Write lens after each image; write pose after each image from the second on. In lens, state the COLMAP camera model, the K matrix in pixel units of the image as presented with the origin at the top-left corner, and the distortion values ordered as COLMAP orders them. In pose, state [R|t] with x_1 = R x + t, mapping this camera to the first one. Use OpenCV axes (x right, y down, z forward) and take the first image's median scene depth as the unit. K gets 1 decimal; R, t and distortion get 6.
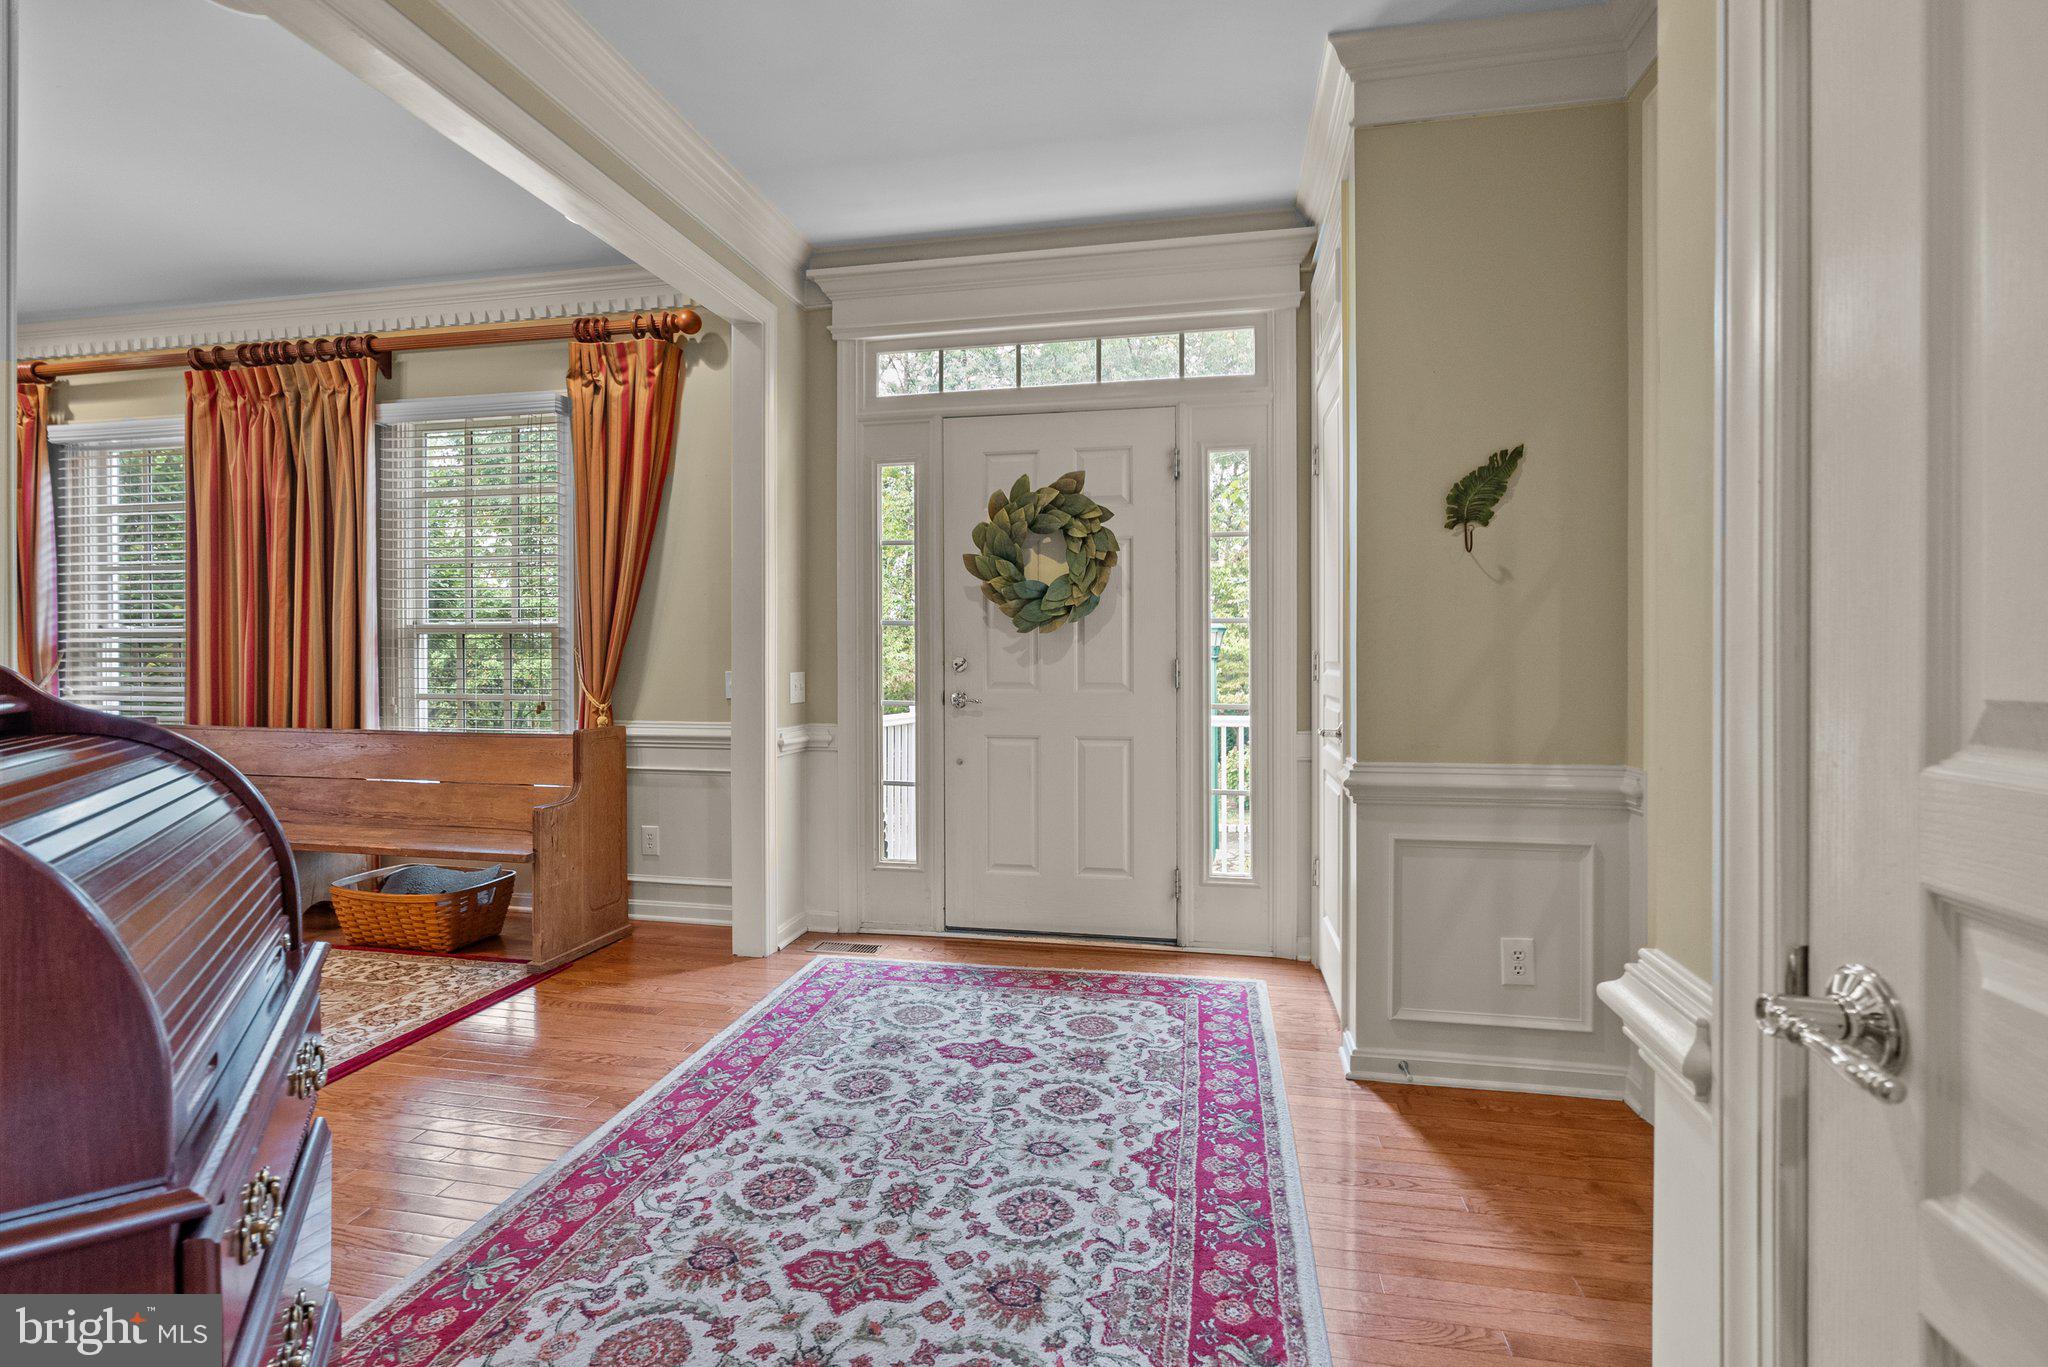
lens RADIAL K [[951.5, 0, 1023.9], [0, 951.5, 645.2], [0, 0, 1]] dist [-0.011408, 0.005109]
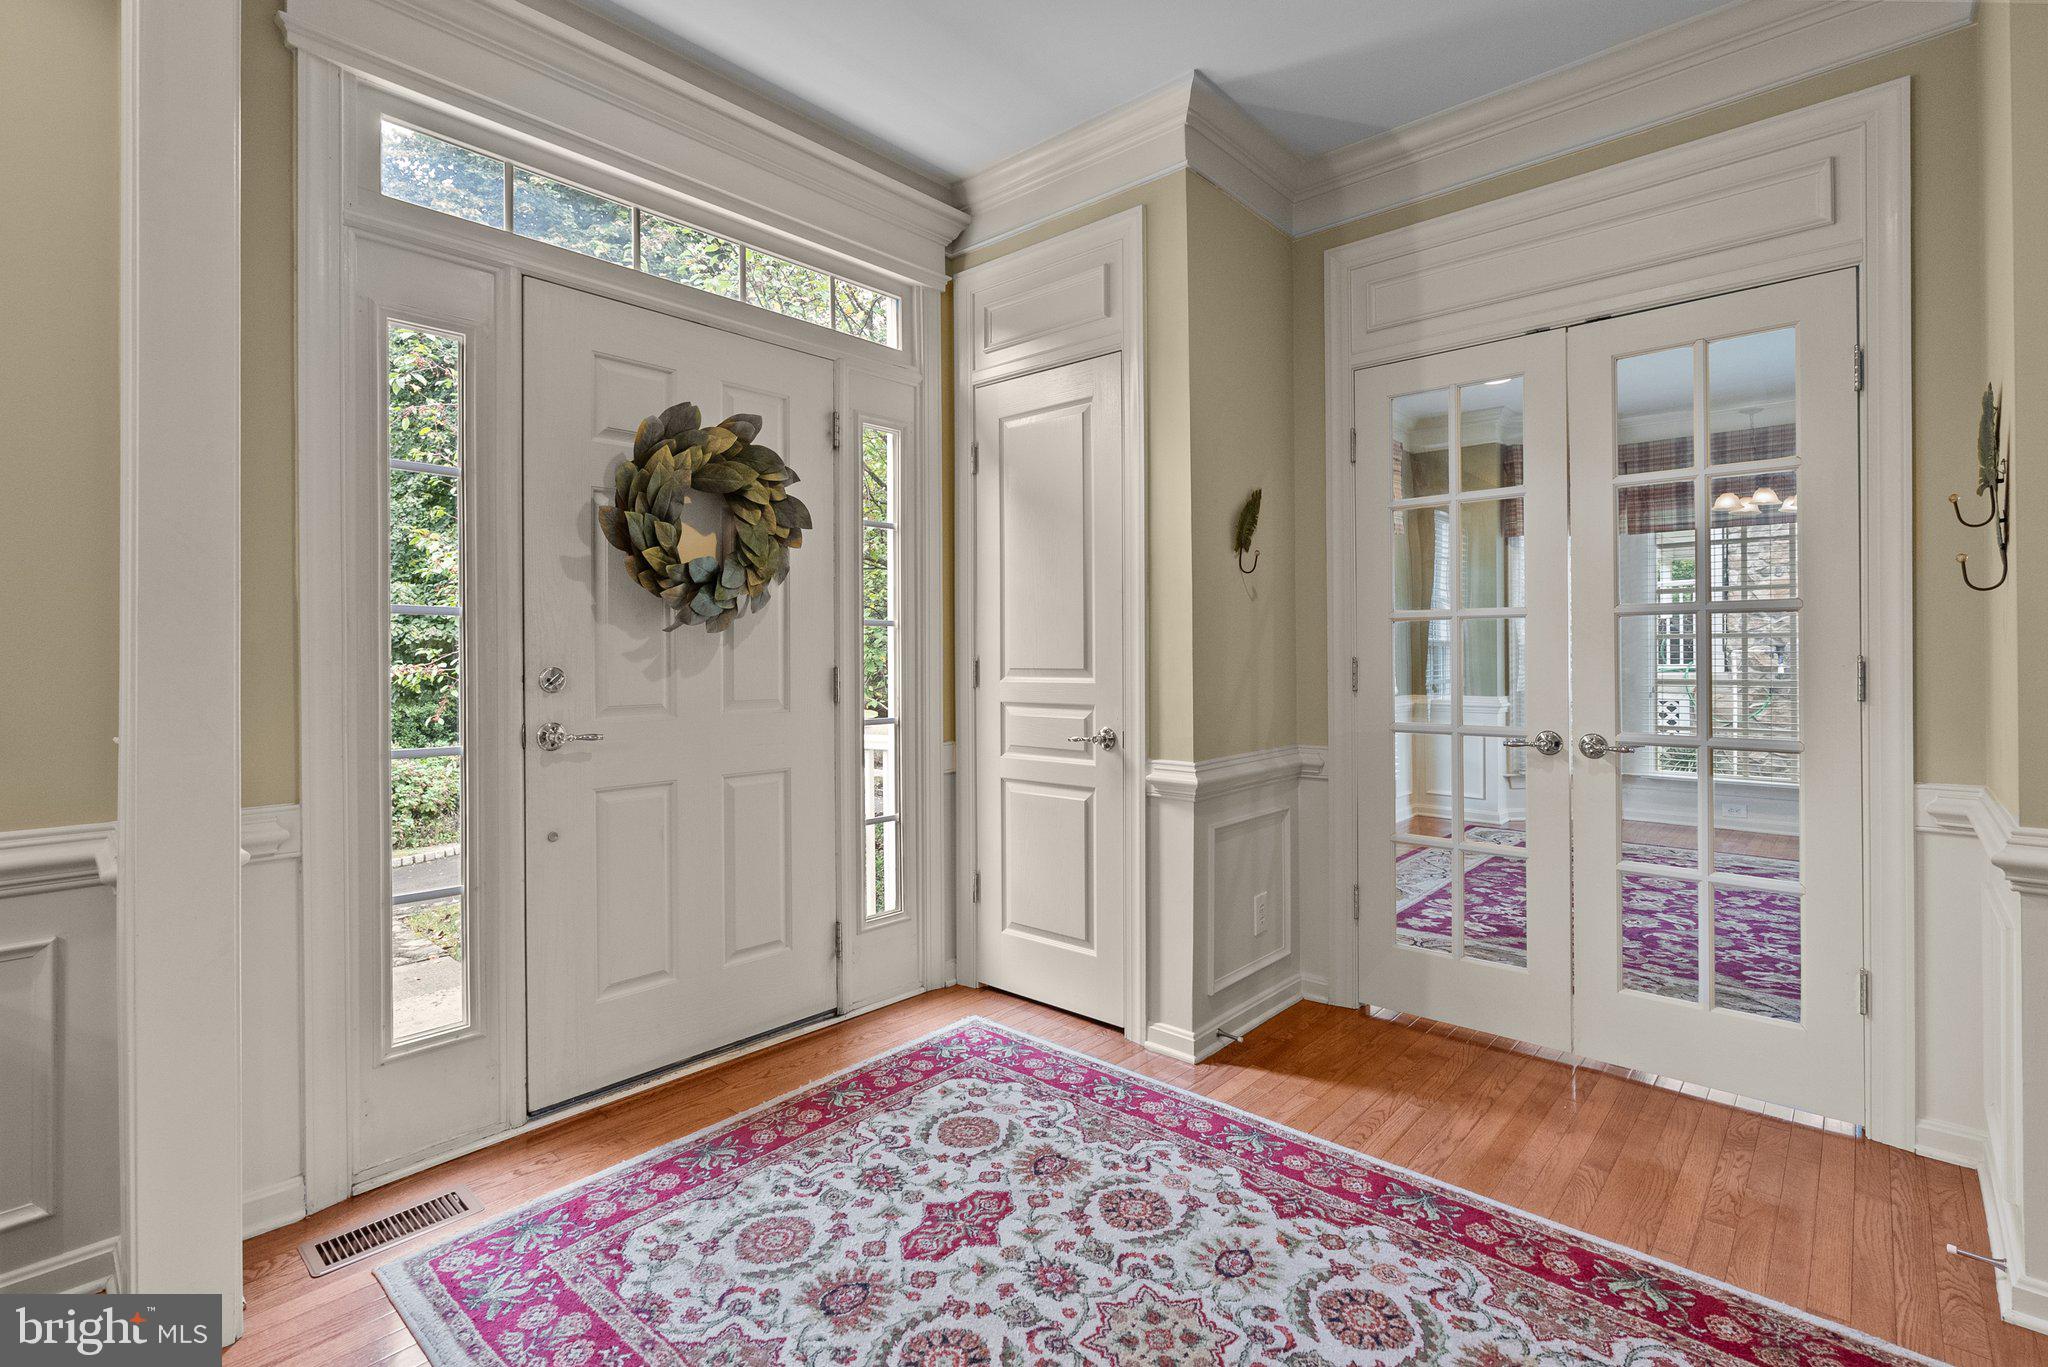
lens RADIAL K [[951.5, 0, 1039.2], [0, 951.5, 638.8], [0, 0, 1]] dist [-0.011408, 0.005109]
pose [[0.502331, 0.012231, 0.864589, -0.559613], [-0.005985, 0.999925, -0.010668, -0.002617], [-0.864655, 0.000184, 0.502366, 0.523371]]
